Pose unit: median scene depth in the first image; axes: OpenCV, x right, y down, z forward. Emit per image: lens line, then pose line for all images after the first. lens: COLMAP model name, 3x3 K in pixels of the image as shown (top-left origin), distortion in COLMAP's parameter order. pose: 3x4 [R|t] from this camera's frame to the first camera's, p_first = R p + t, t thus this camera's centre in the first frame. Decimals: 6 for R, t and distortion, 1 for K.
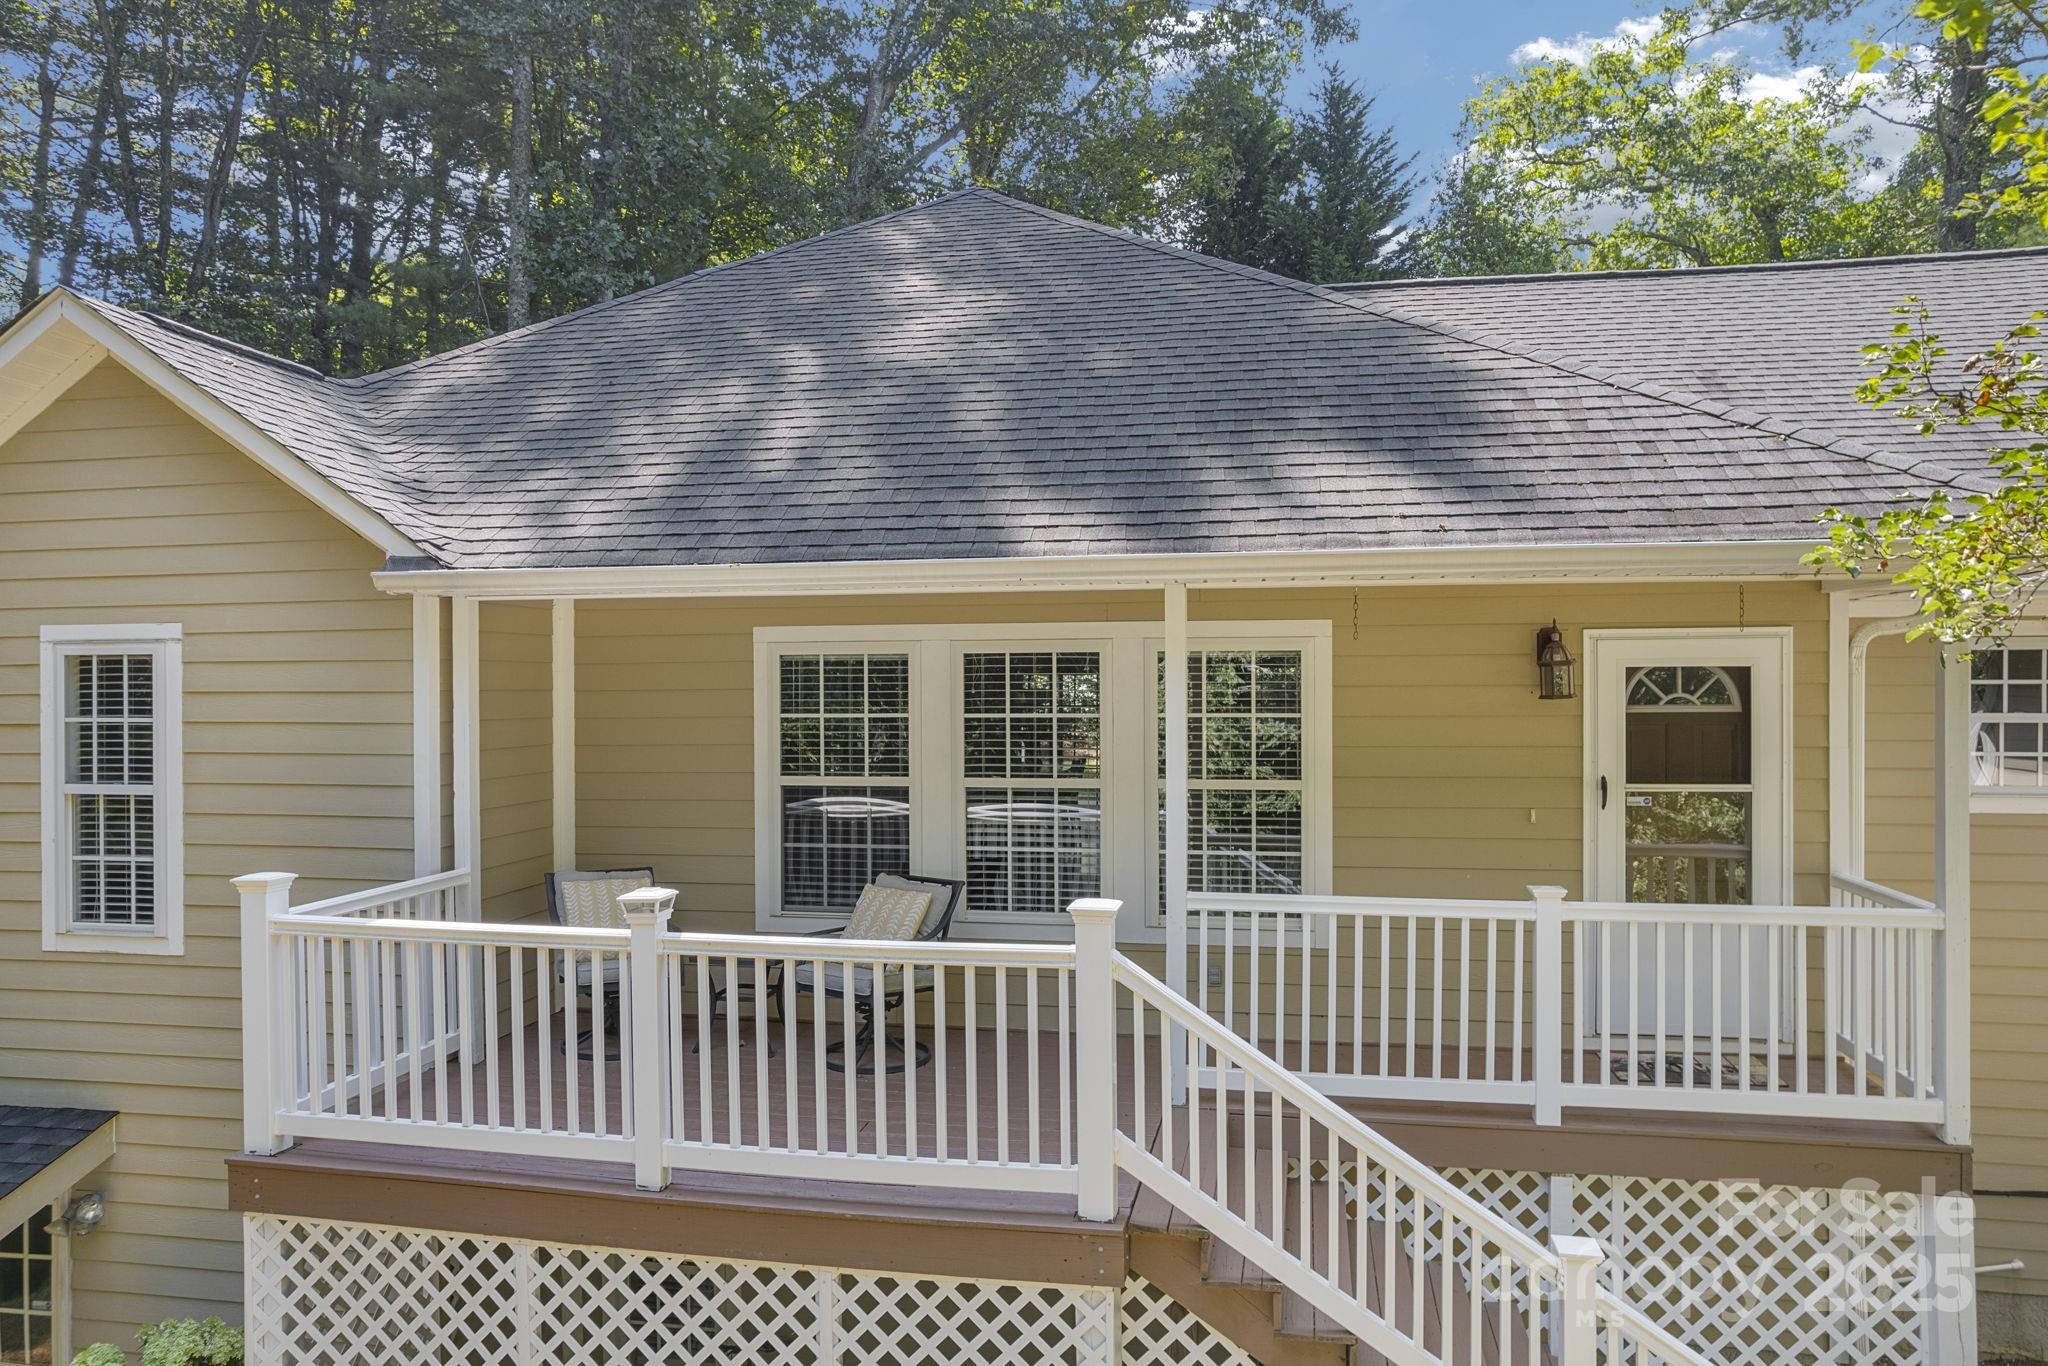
lens RADIAL K [[1315.2, 0, 1024.1], [0, 1315.2, 682.9], [0, 0, 1]] dist [-0.072425, 0.053992]
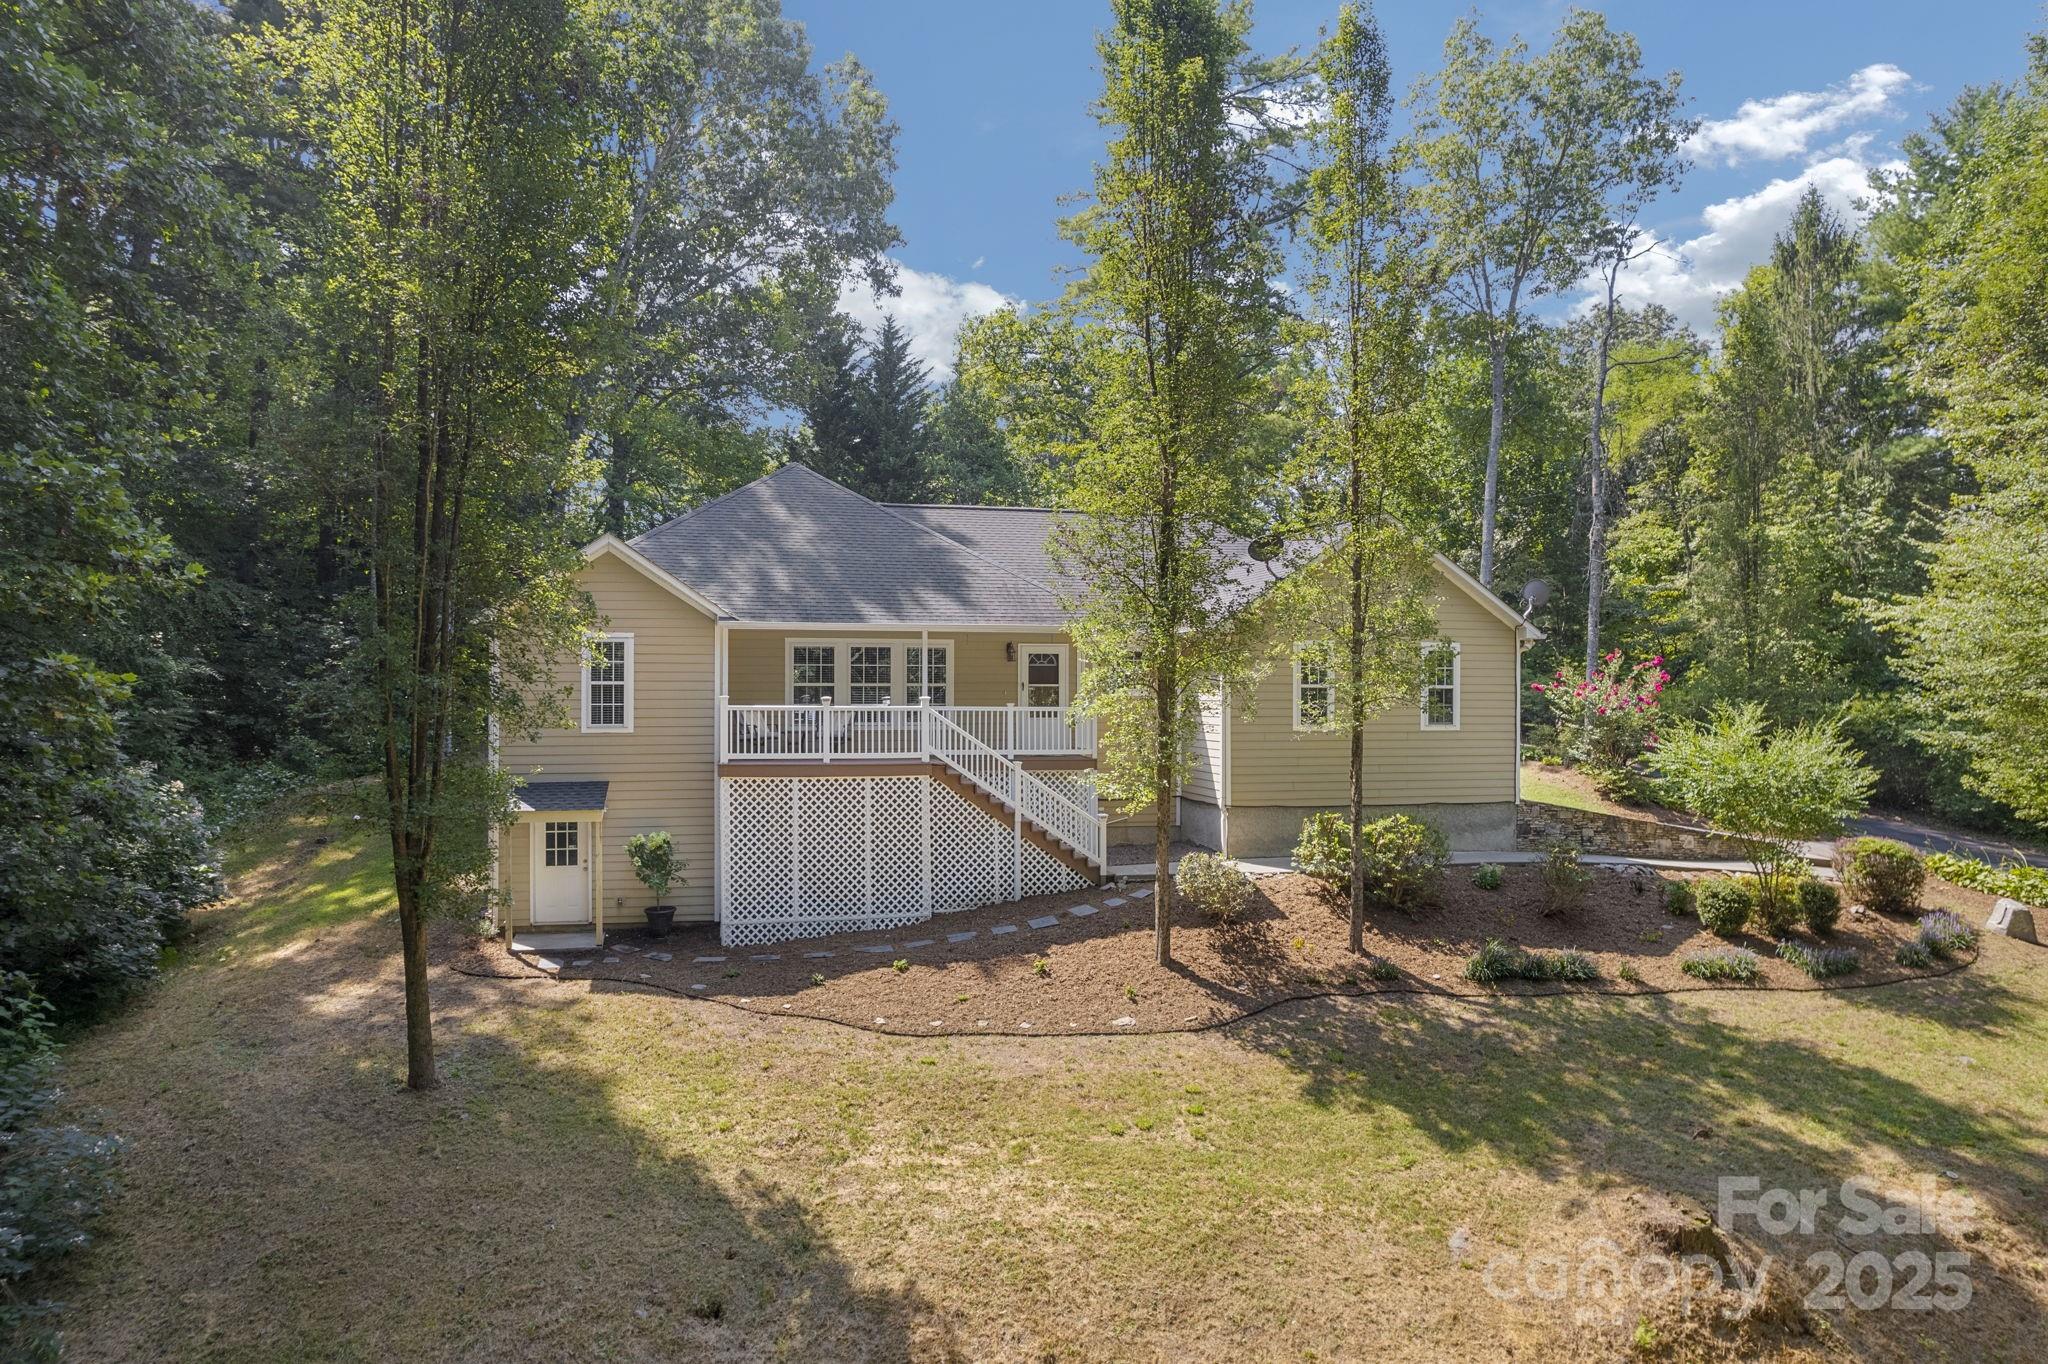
lens RADIAL K [[1315.2, 0, 1037.3], [0, 1315.2, 689.1], [0, 0, 1]] dist [-0.072425, 0.053992]
pose [[0.913090, 0.006980, 0.407698, -1.080999], [-0.005192, 0.999971, -0.005492, 0.112387], [-0.407724, 0.002898, 0.913101, -2.522074]]
